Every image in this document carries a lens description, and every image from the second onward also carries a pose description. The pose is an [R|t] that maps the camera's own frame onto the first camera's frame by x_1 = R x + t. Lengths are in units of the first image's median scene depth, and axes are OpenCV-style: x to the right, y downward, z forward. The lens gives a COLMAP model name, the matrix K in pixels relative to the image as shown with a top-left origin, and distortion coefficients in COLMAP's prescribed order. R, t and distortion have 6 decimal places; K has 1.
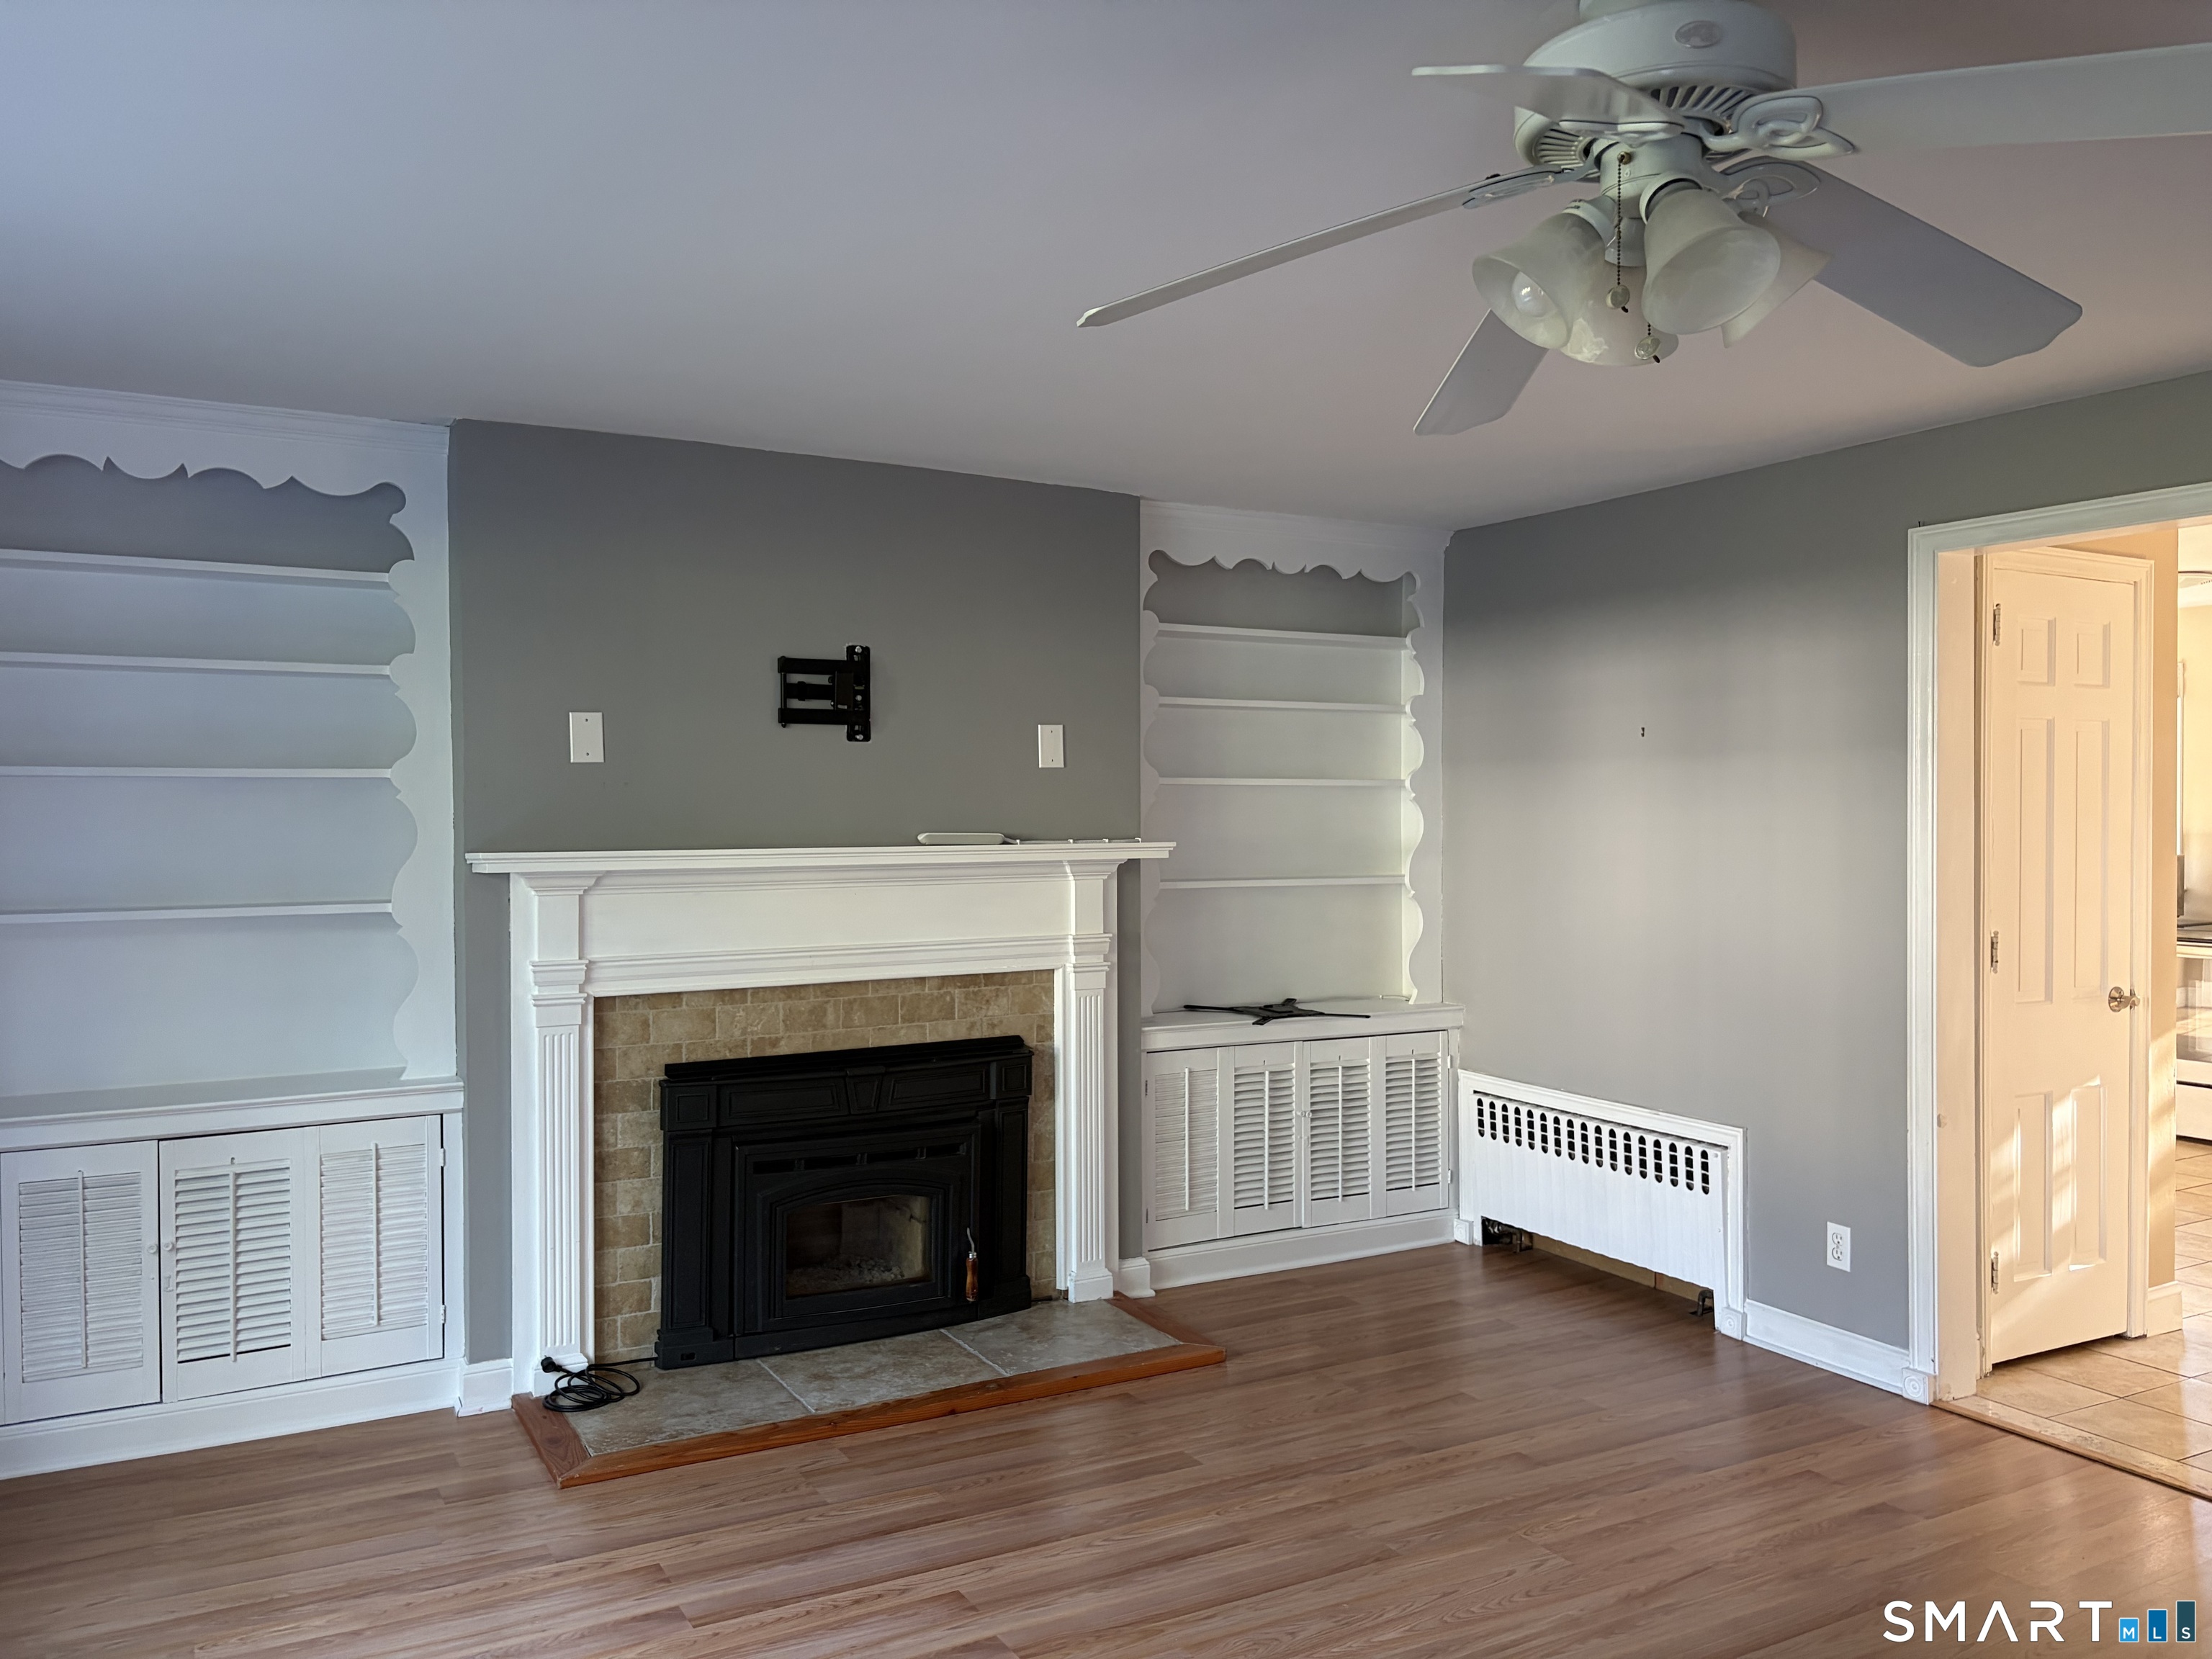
lens RADIAL K [[1695.0, 0, 1120.5], [0, 1695.0, 813.9], [0, 0, 1]] dist [0.052197, -0.053884]
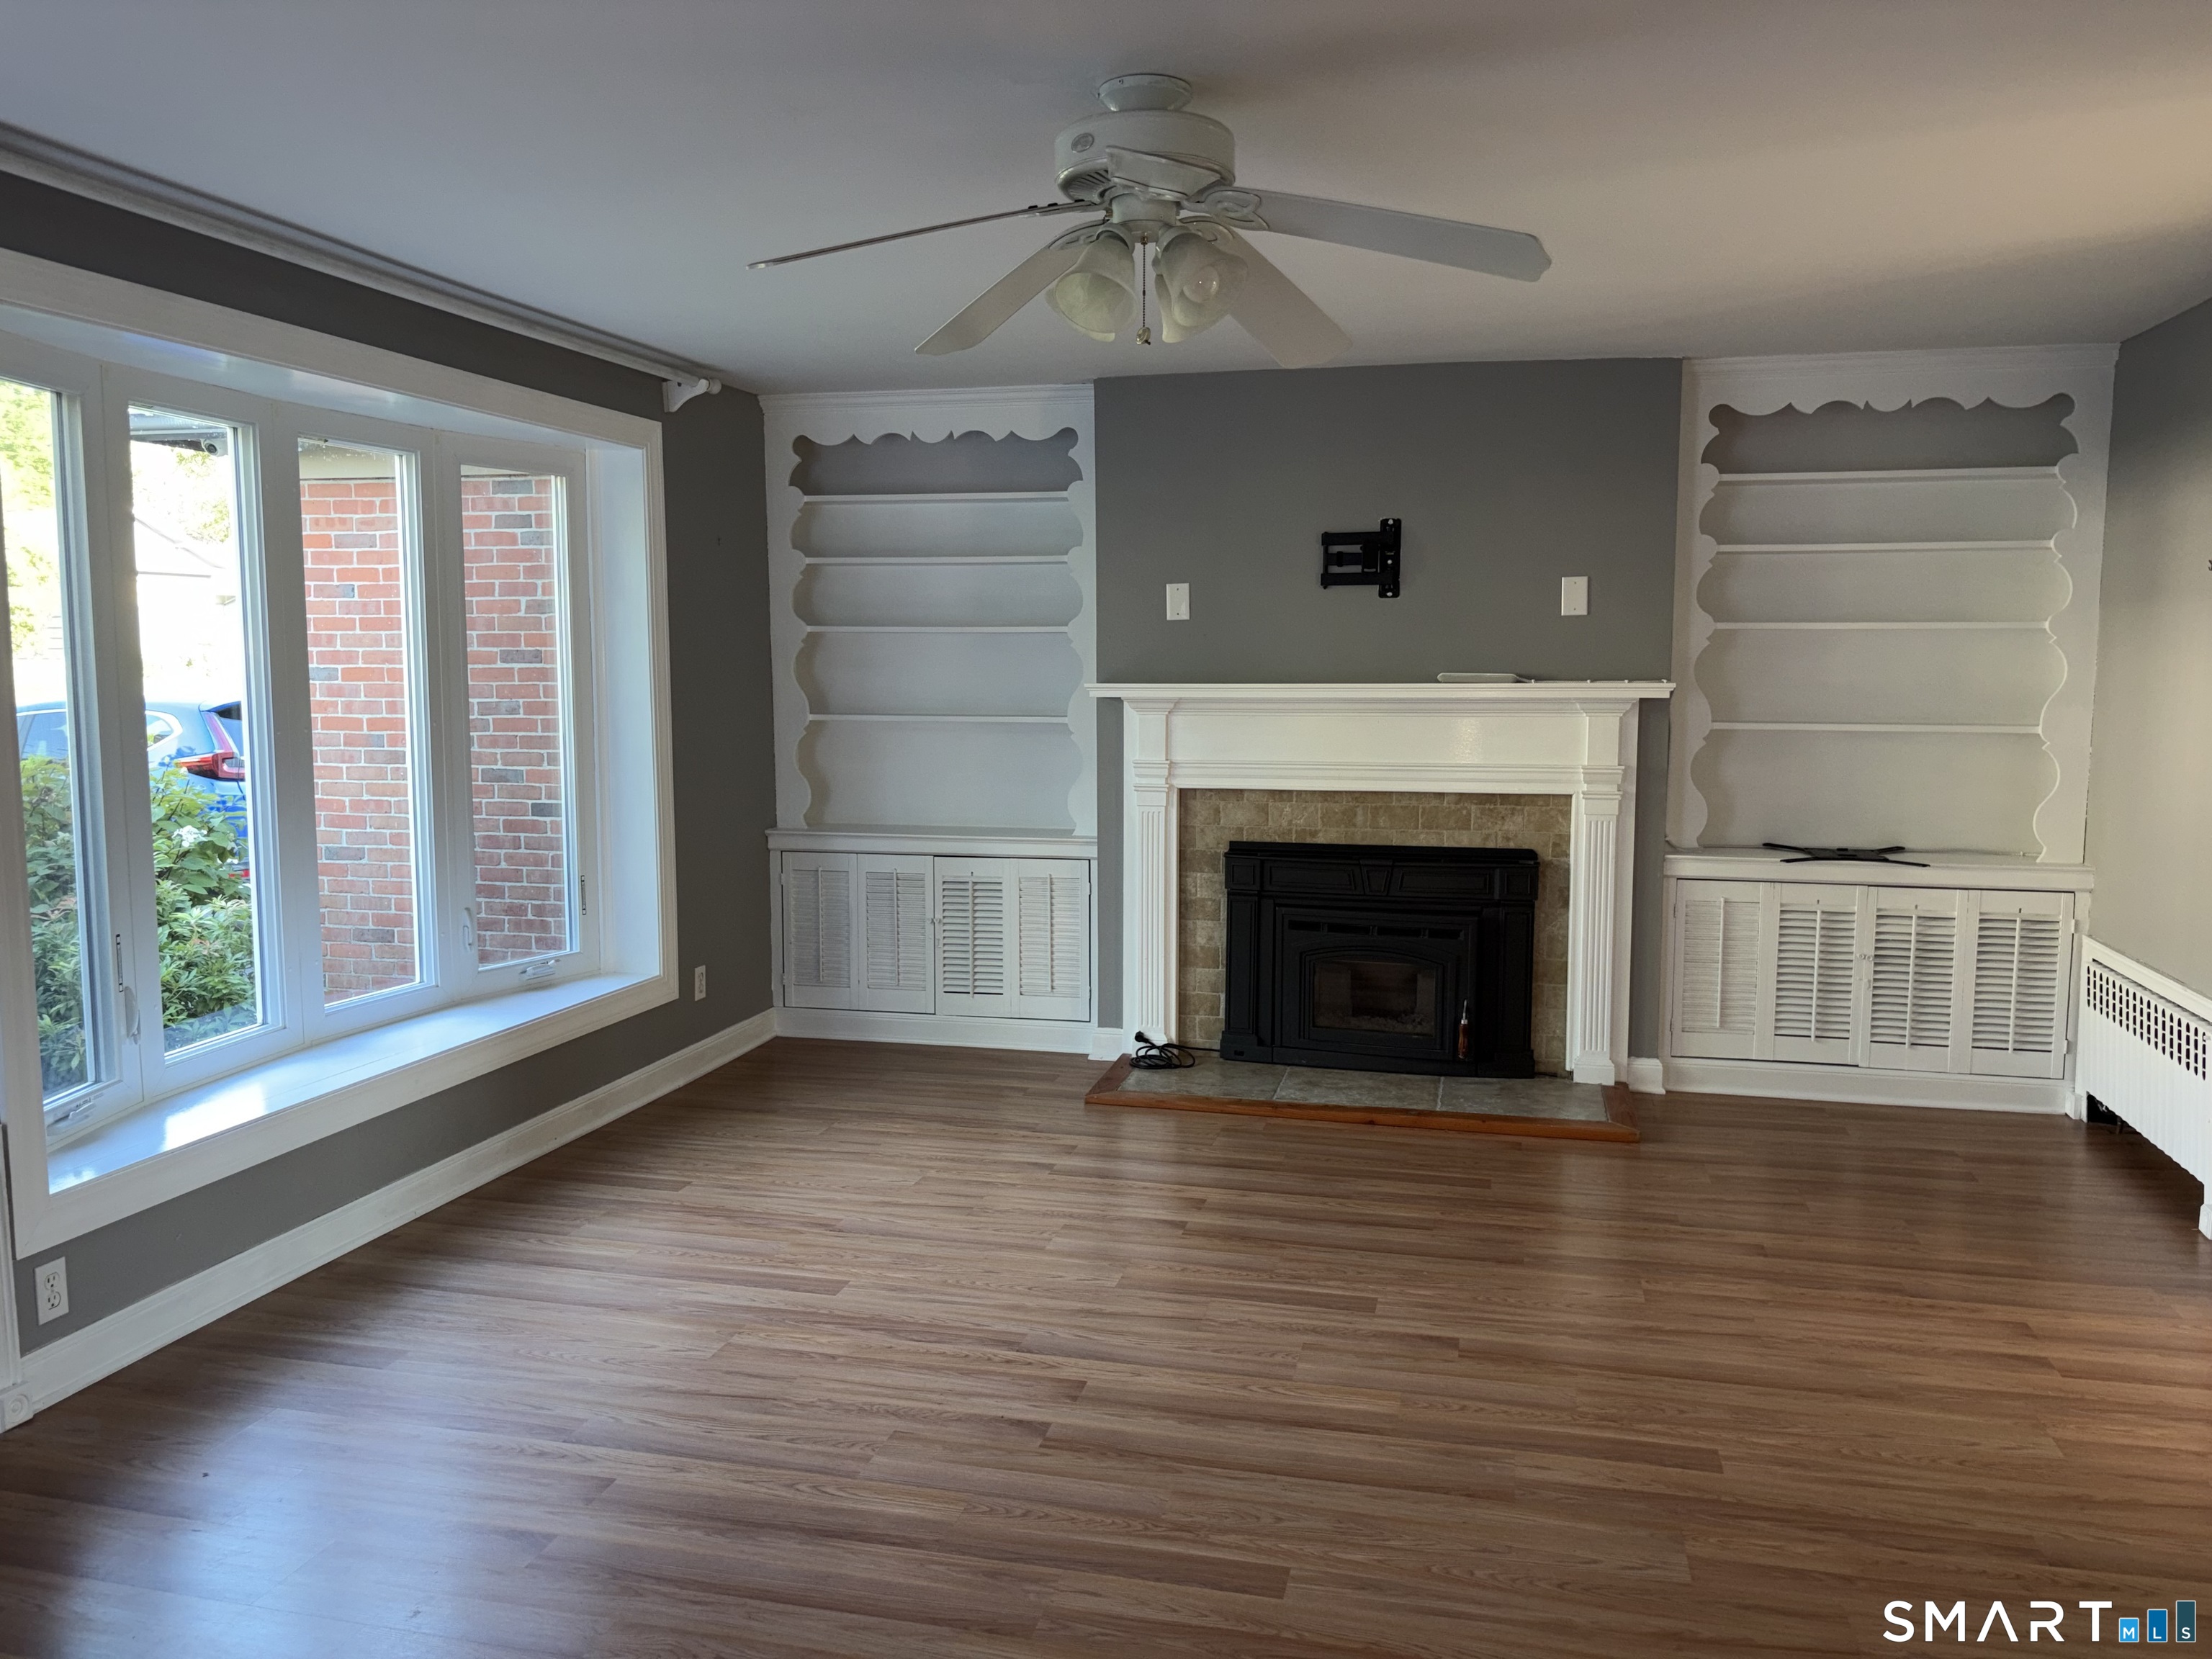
lens RADIAL K [[1695.0, 0, 1119.5], [0, 1695.0, 837.0], [0, 0, 1]] dist [0.052197, -0.053884]
pose [[0.728669, 0.073242, -0.680938, 0.562249], [-0.005472, 0.994856, 0.101152, 0.006456], [0.684844, -0.069980, 0.725322, -0.042694]]
